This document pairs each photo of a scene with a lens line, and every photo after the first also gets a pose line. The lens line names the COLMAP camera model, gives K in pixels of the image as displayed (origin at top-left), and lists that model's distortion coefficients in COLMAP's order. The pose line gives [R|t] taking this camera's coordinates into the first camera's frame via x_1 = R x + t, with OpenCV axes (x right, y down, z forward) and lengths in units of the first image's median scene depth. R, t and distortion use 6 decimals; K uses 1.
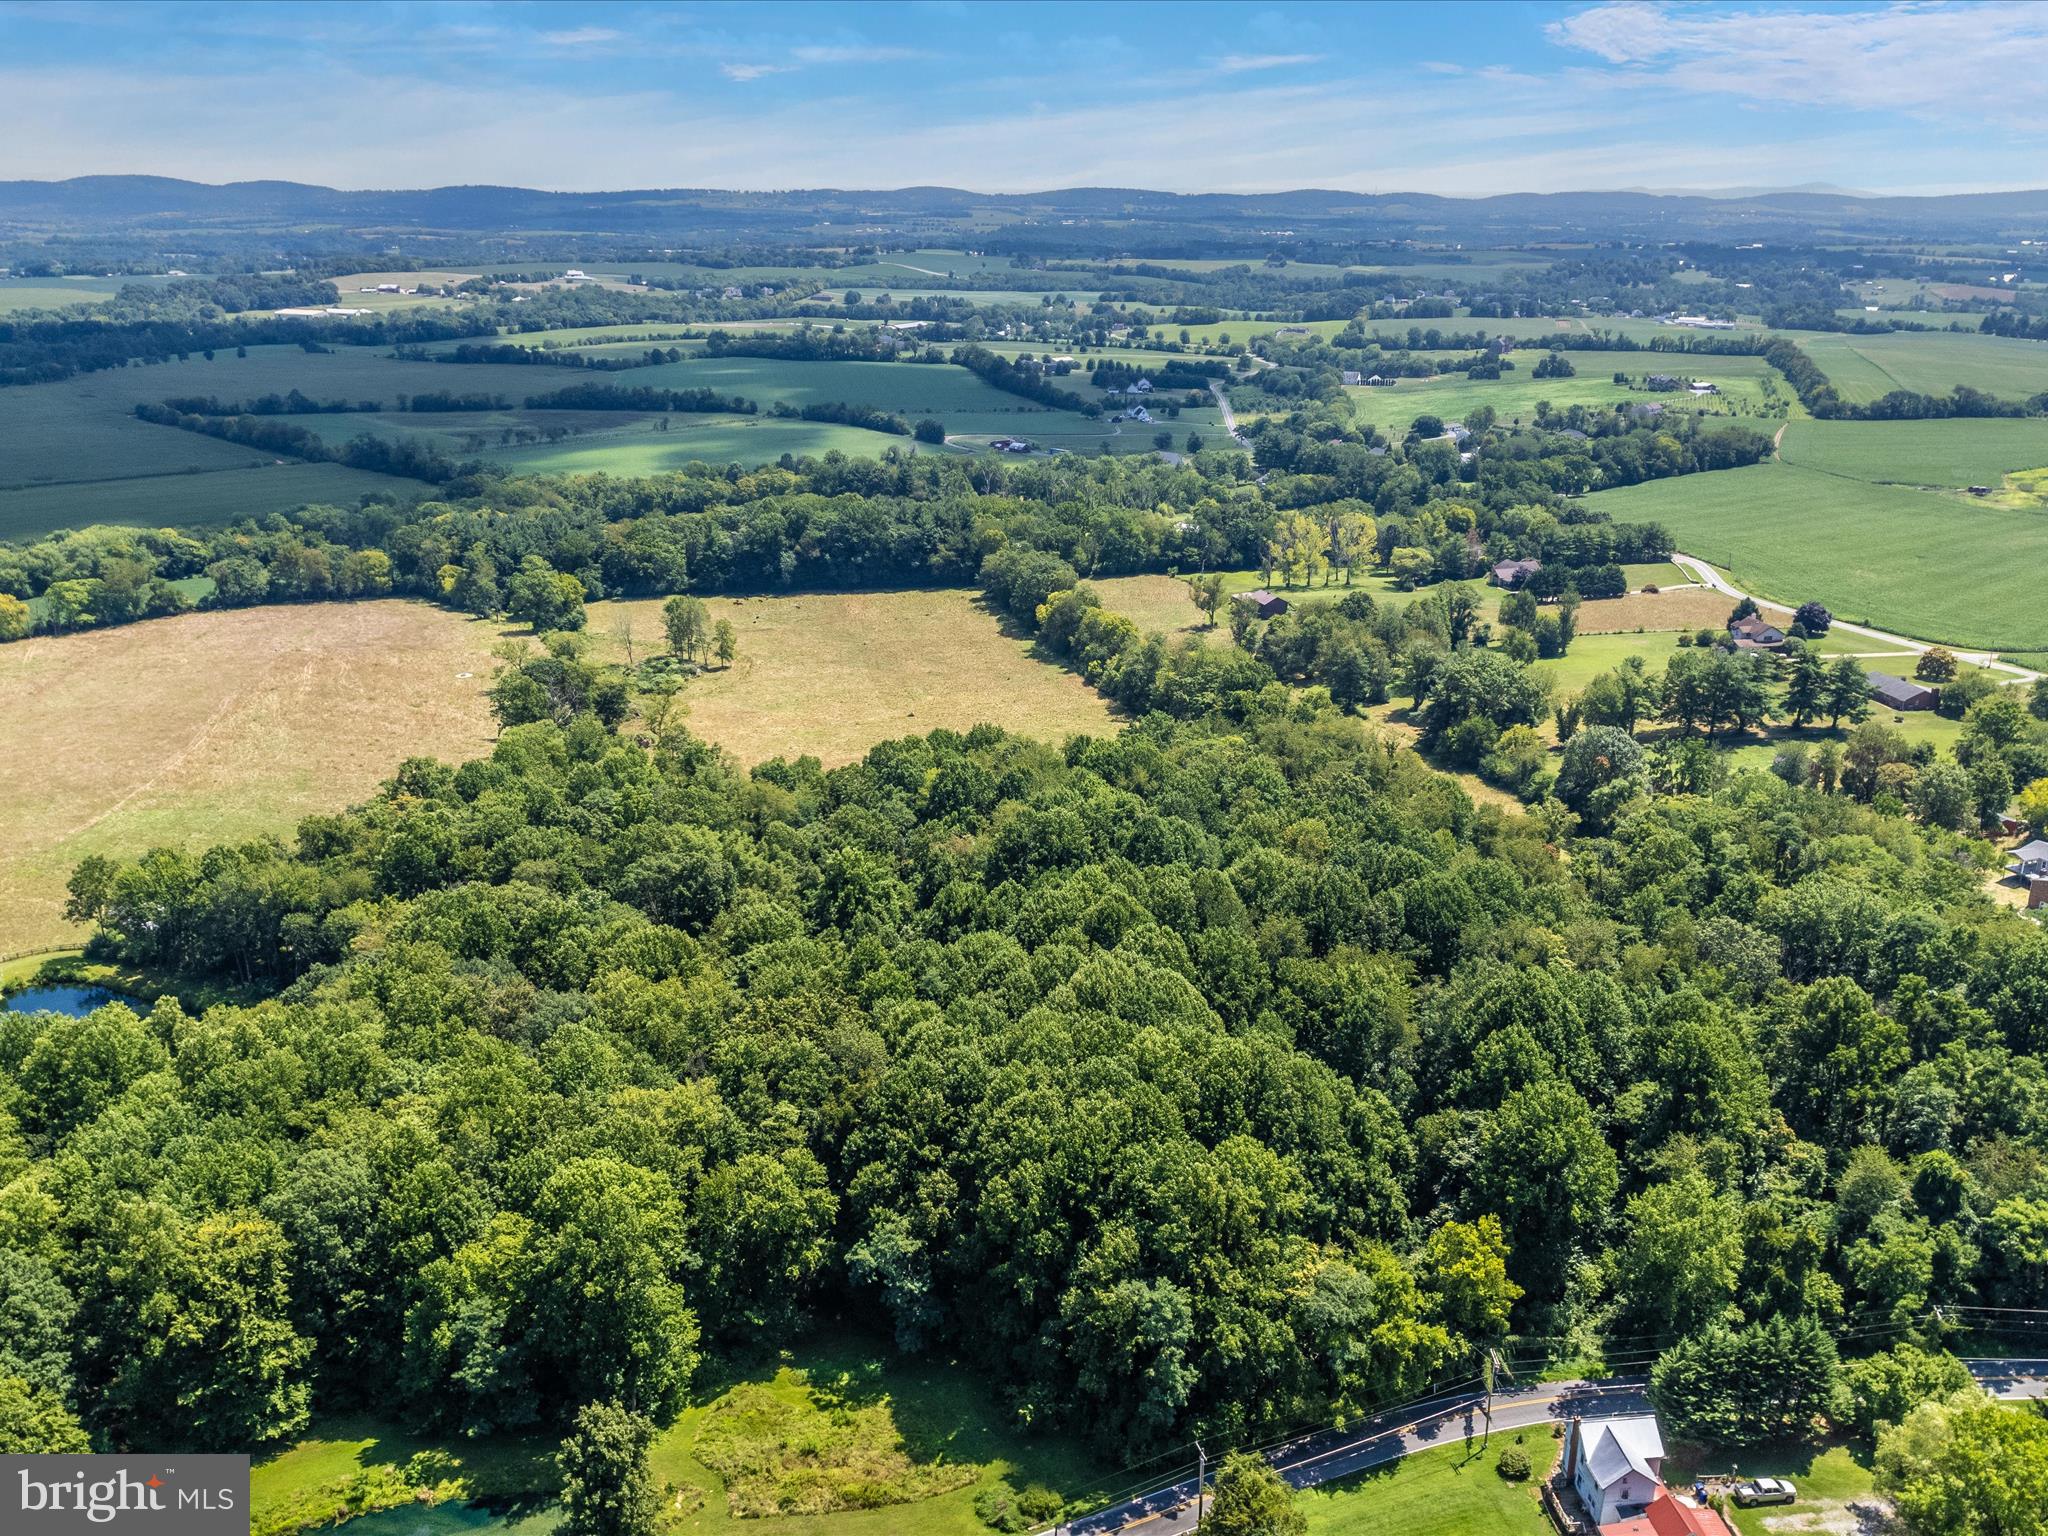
lens RADIAL K [[1741.0, 0, 1025.4], [0, 1741.0, 765.2], [0, 0, 1]] dist [-0.032719, 0.027763]
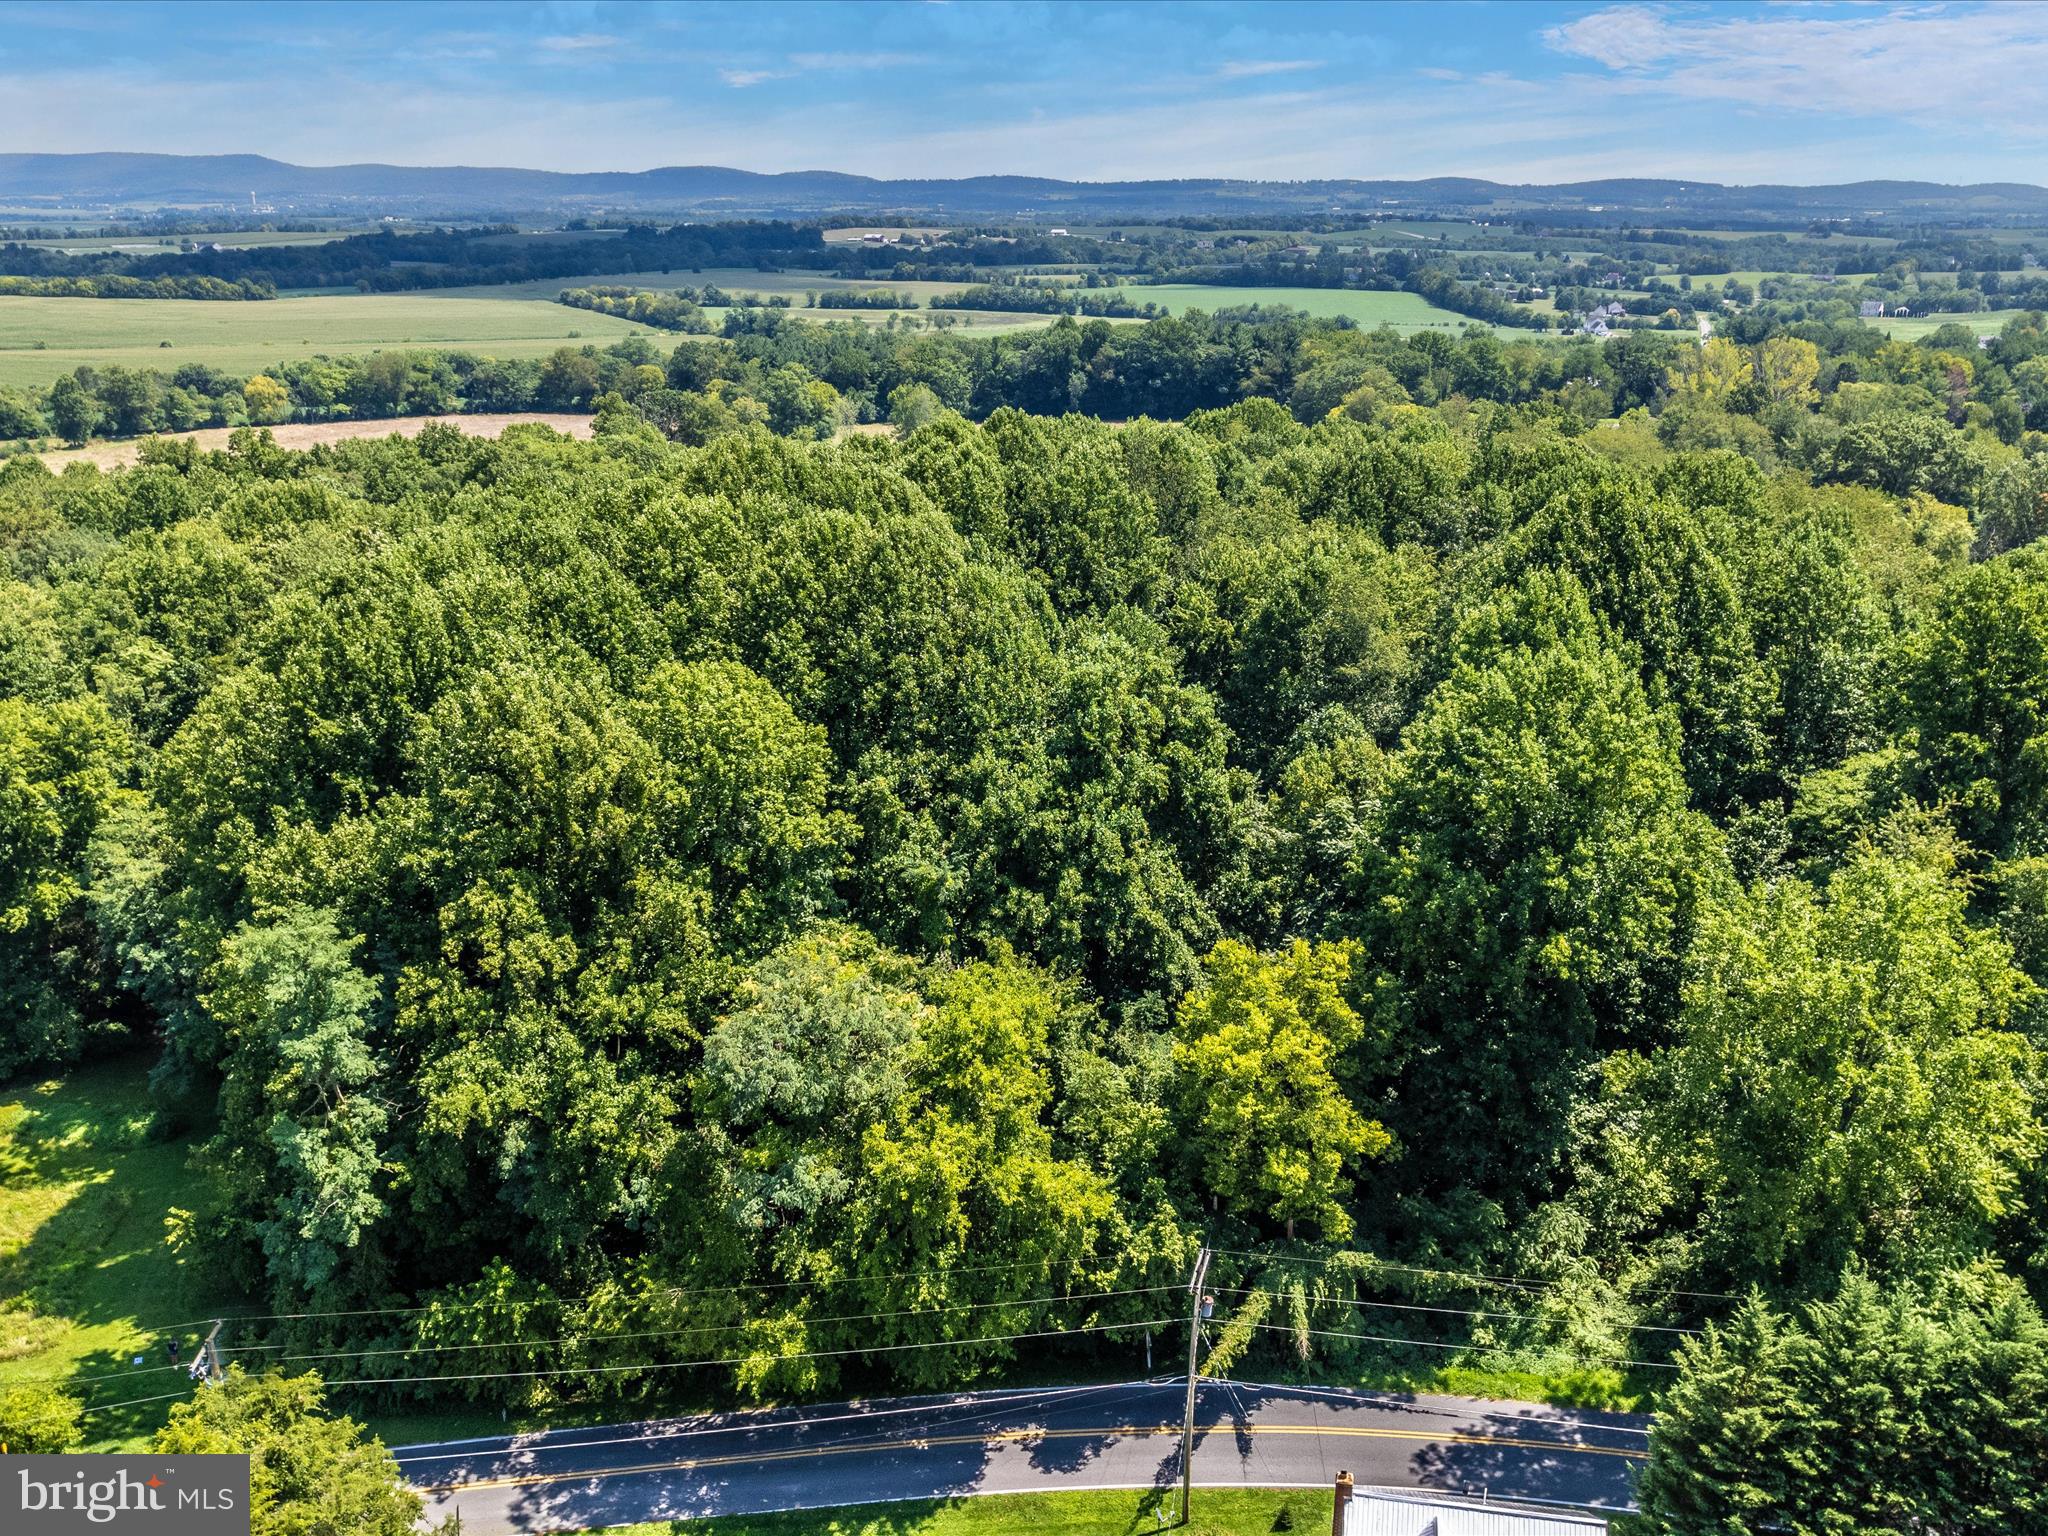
lens RADIAL K [[1741.0, 0, 1027.1], [0, 1741.0, 771.3], [0, 0, 1]] dist [-0.032719, 0.027763]
pose [[0.959400, 0.088170, -0.267913, 0.133964], [-0.087616, 0.996055, 0.014048, 0.098689], [0.268095, 0.009996, 0.963341, 0.268528]]
